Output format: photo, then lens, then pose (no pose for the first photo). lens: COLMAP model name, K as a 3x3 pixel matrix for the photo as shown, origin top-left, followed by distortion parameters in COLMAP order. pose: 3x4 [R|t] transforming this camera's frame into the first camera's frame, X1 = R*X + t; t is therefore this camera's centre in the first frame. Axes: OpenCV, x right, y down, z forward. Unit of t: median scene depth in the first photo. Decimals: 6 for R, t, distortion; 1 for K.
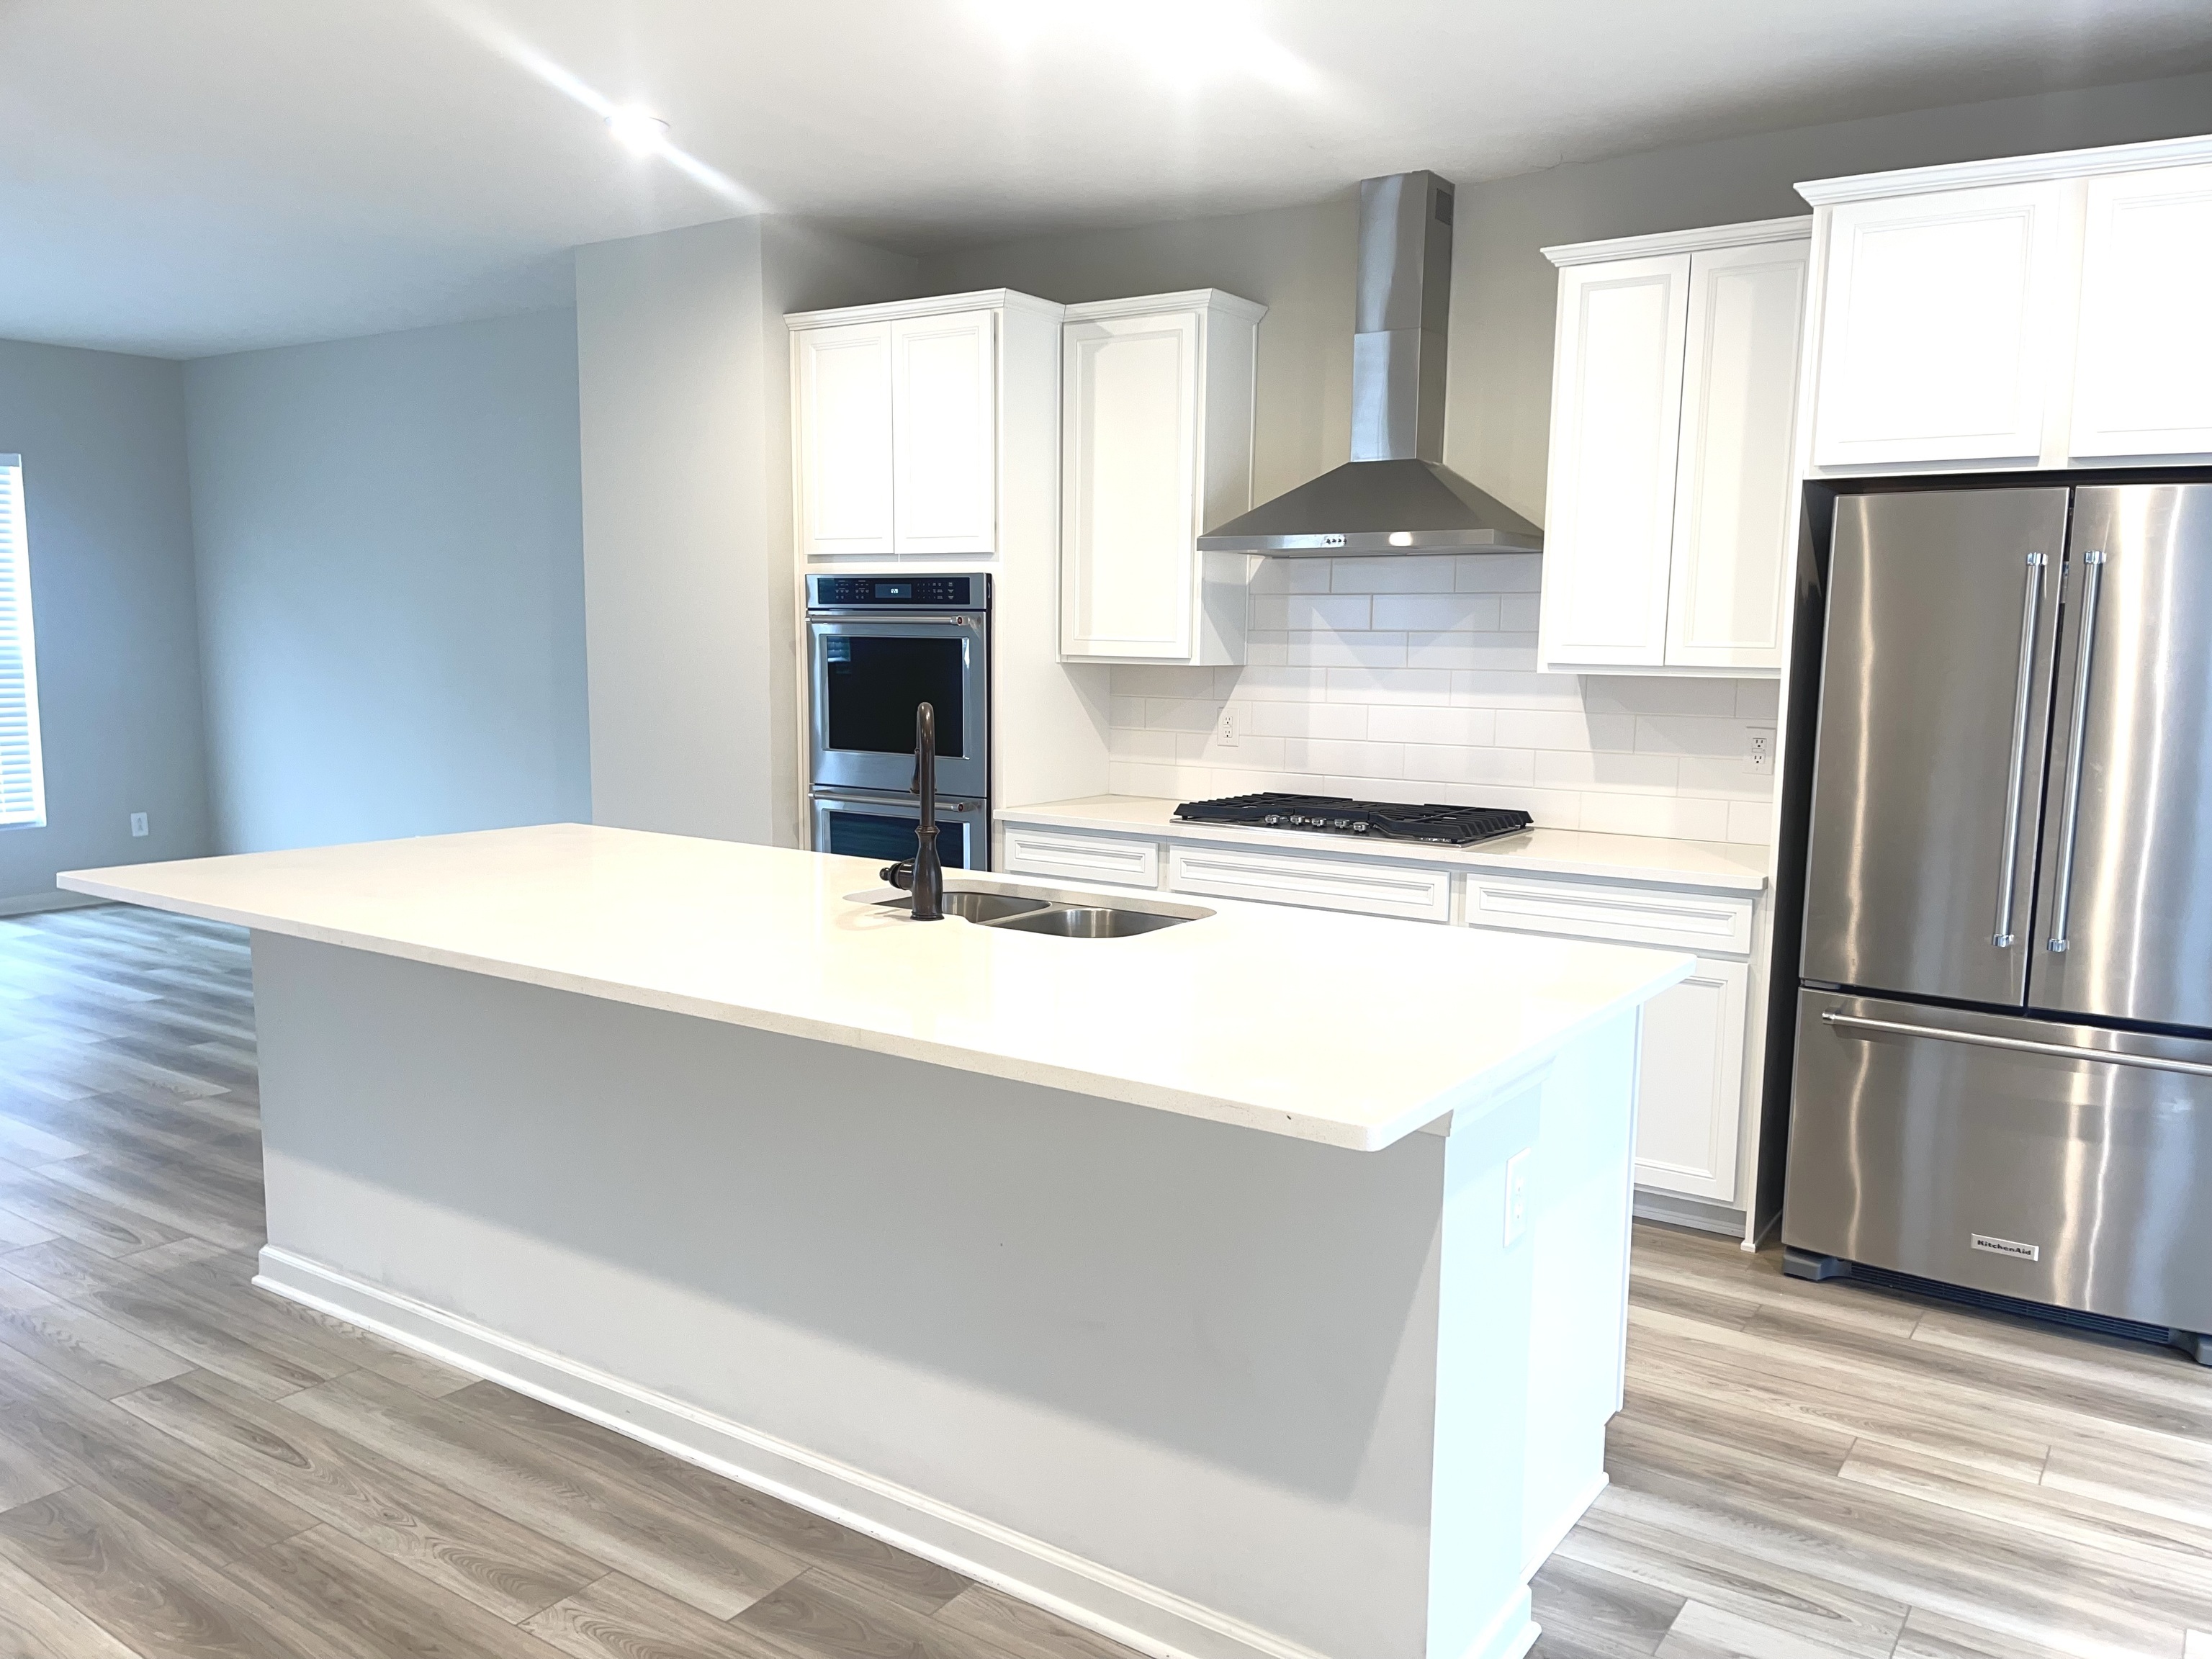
lens RADIAL K [[1674.3, 0, 1134.0], [0, 1674.3, 841.8], [0, 0, 1]] dist [0.022575, 0.000627]
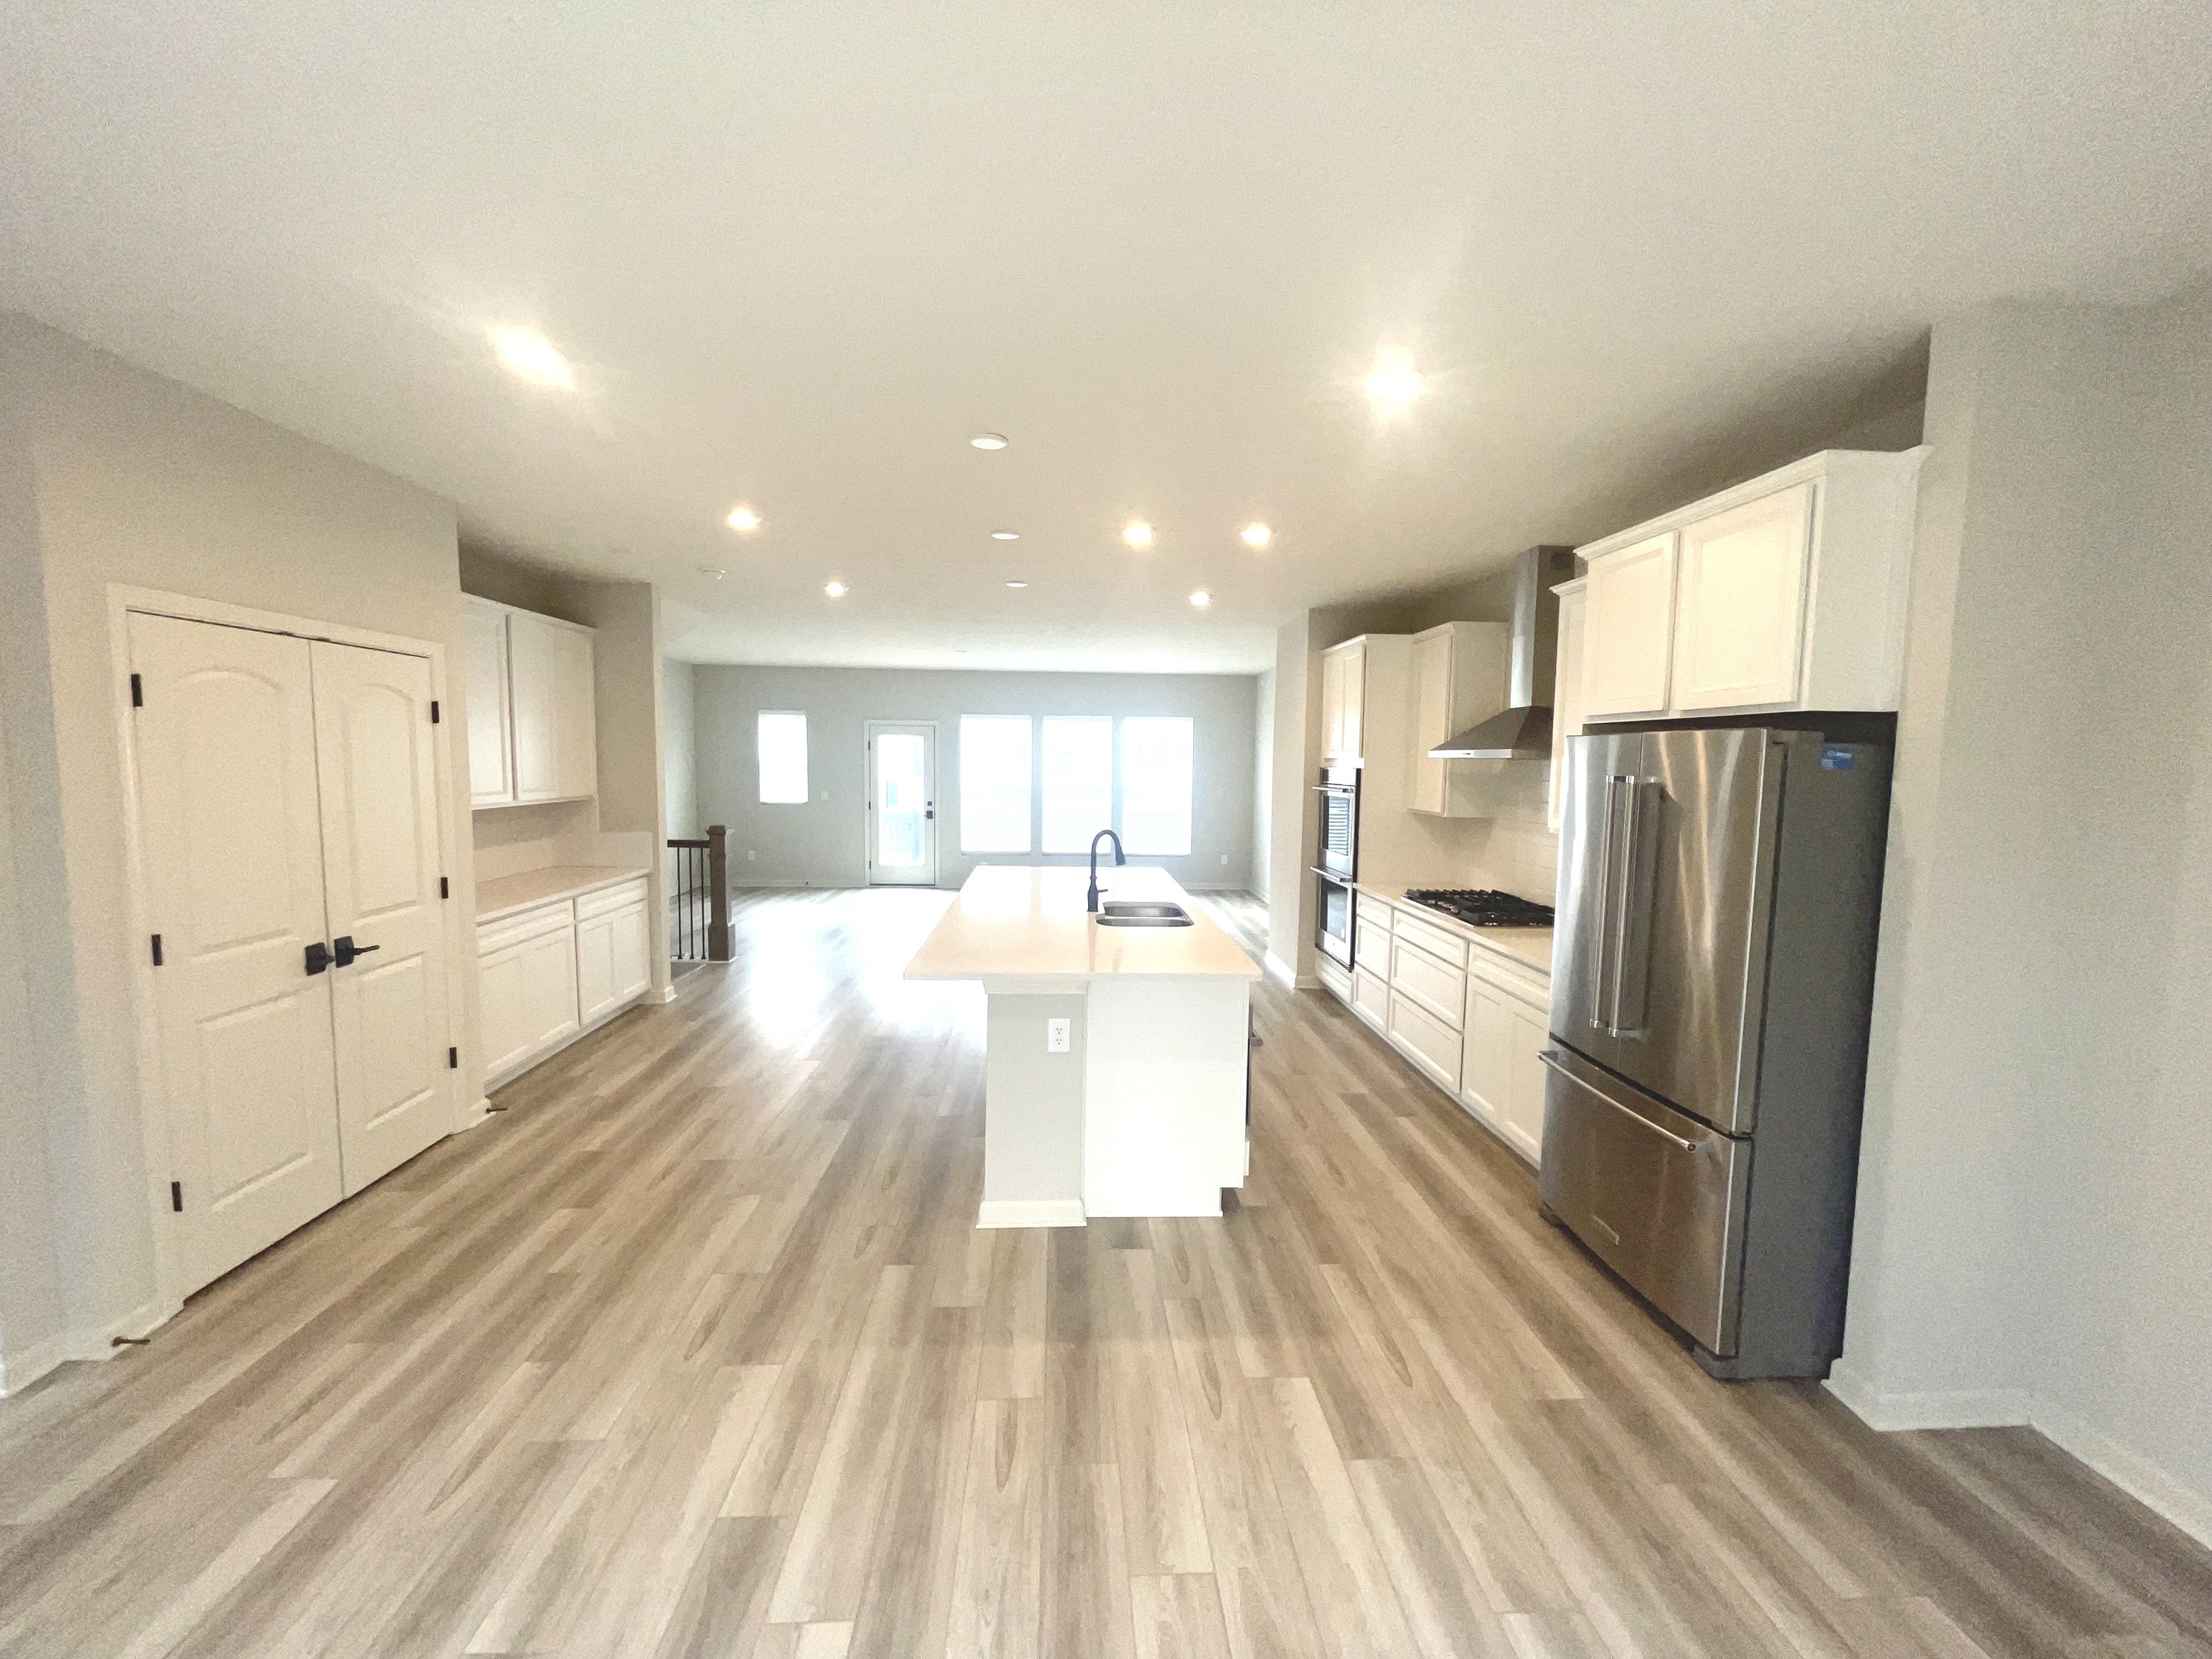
lens RADIAL K [[898.6, 0, 1108.0], [0, 898.6, 826.2], [0, 0, 1]] dist [0.001293, -0.000066]
pose [[0.604897, 0.059298, -0.794093, 0.645965], [-0.108001, 0.994118, -0.008035, -0.048942], [0.788946, 0.090624, 0.607744, 0.097746]]
